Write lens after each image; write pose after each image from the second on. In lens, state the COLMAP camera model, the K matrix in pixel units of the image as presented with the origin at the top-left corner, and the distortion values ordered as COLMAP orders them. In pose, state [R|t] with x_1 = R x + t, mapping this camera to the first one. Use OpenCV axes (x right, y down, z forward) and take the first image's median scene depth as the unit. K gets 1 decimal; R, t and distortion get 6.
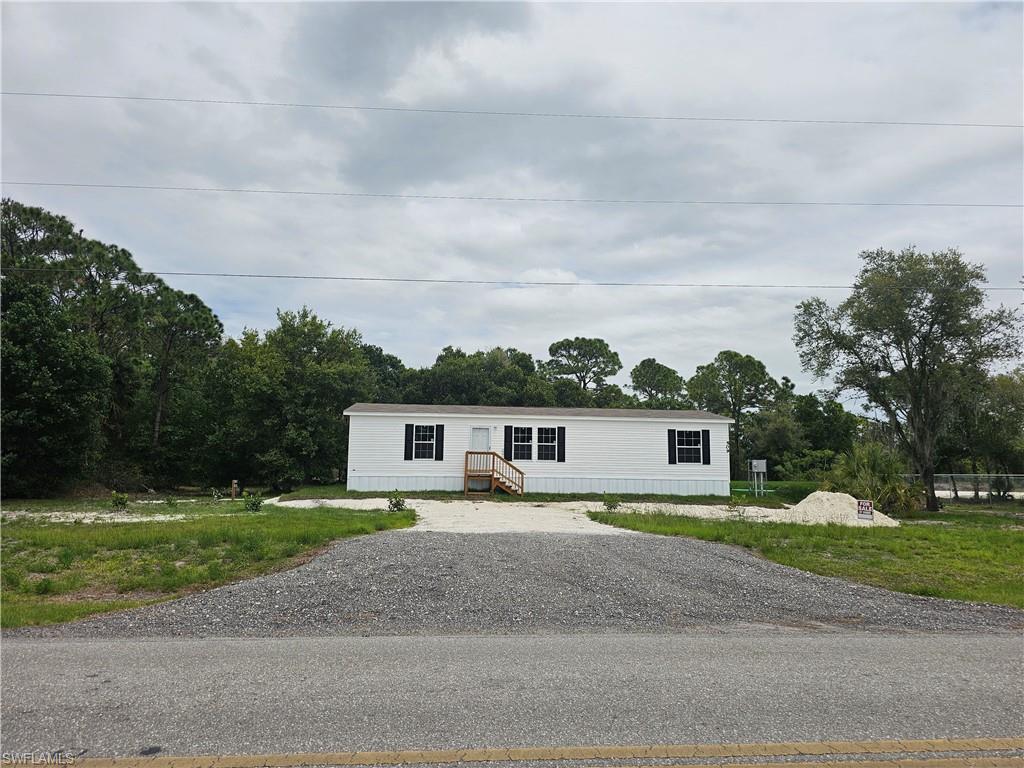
lens RADIAL K [[685.3, 0, 512.0], [0, 685.3, 384.0], [0, 0, 1]] dist [-0.002028, -0.001014]
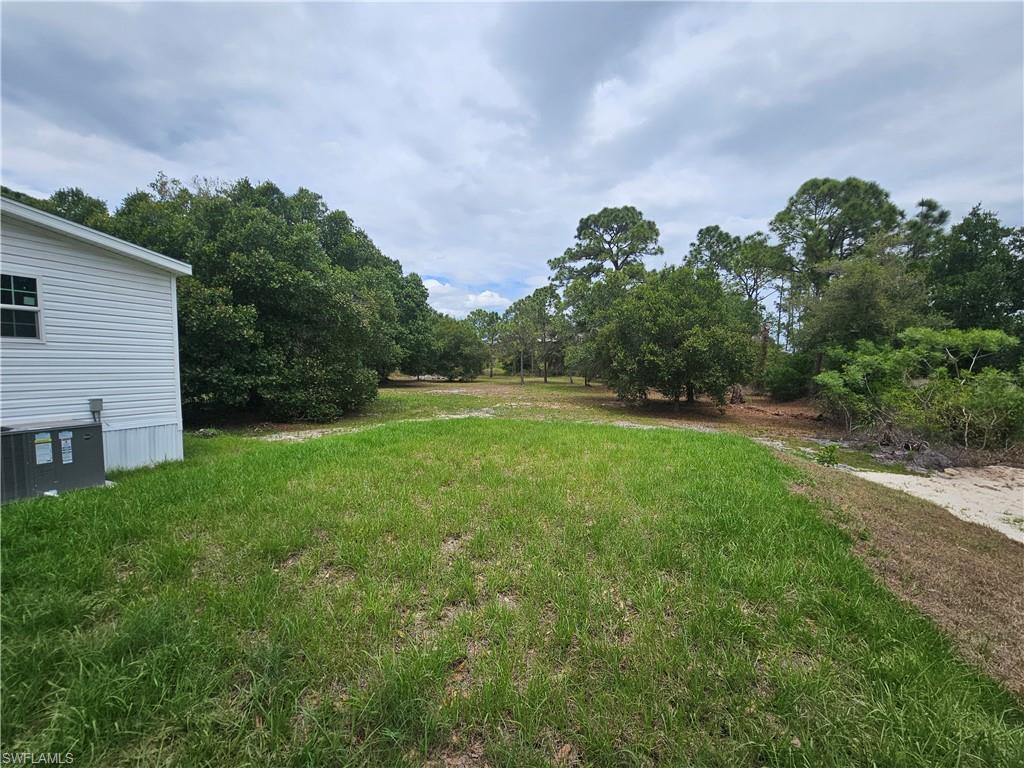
lens RADIAL K [[423.3, 0, 512.0], [0, 423.3, 384.0], [0, 0, 1]] dist [0.002940, 0.000273]
pose [[0.879904, 0.027947, -0.474329, 0.618485], [0.050764, 0.987026, 0.152324, 0.138040], [0.472433, -0.158110, 0.867069, 1.217768]]
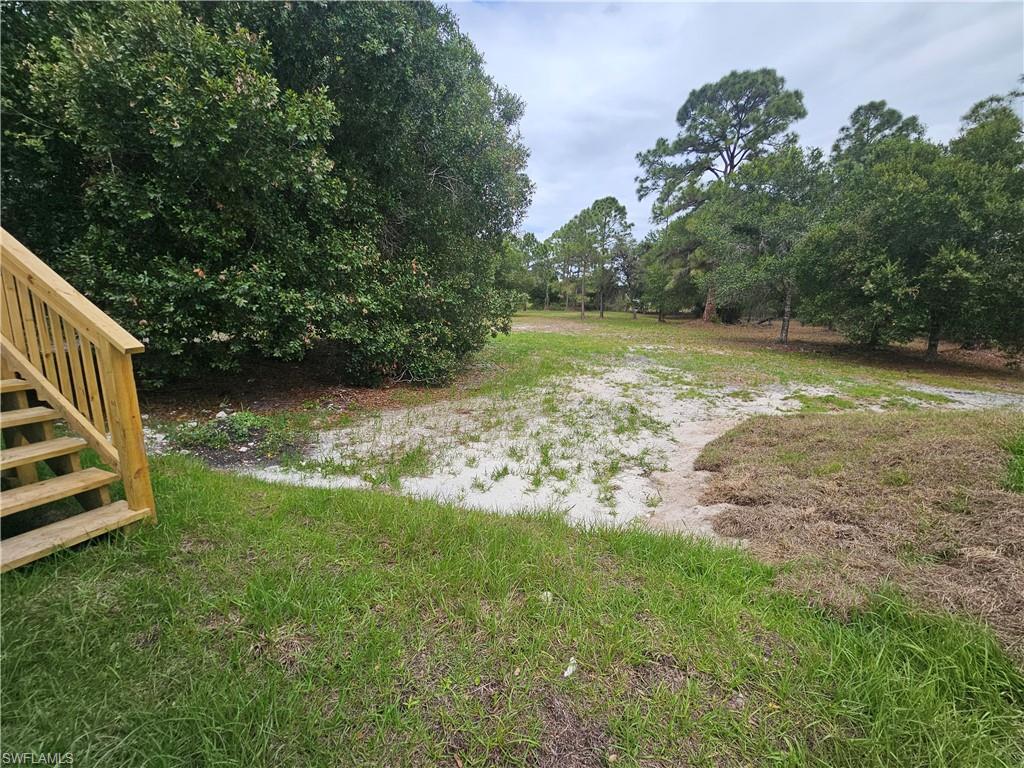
lens RADIAL K [[423.3, 0, 512.0], [0, 423.3, 384.0], [0, 0, 1]] dist [0.002940, 0.000273]
pose [[0.886847, 0.104768, -0.450028, 0.316704], [0.040041, 0.952866, 0.300737, 0.170811], [0.460324, -0.284727, 0.840852, 1.349466]]
